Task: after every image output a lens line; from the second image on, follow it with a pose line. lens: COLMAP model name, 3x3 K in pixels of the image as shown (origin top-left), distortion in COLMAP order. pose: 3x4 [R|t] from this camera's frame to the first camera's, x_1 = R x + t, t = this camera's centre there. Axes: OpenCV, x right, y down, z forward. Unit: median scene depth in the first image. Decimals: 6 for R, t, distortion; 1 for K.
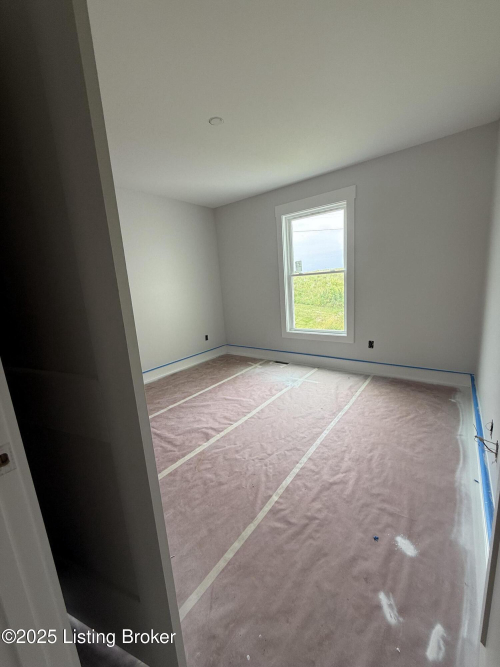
lens RADIAL K [[267.4, 0, 249.9], [0, 267.4, 331.8], [0, 0, 1]] dist [0.000115, 0.000051]
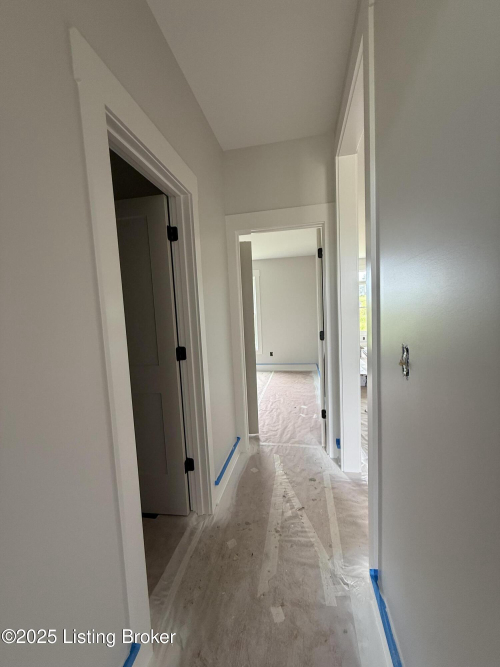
lens RADIAL K [[267.4, 0, 250.9], [0, 267.4, 333.0], [0, 0, 1]] dist [0.000115, 0.000051]
pose [[0.894956, -0.015355, 0.445890, -0.963135], [0.074206, 0.990610, -0.114829, 0.212411], [-0.439940, 0.135854, 0.887692, -1.141551]]
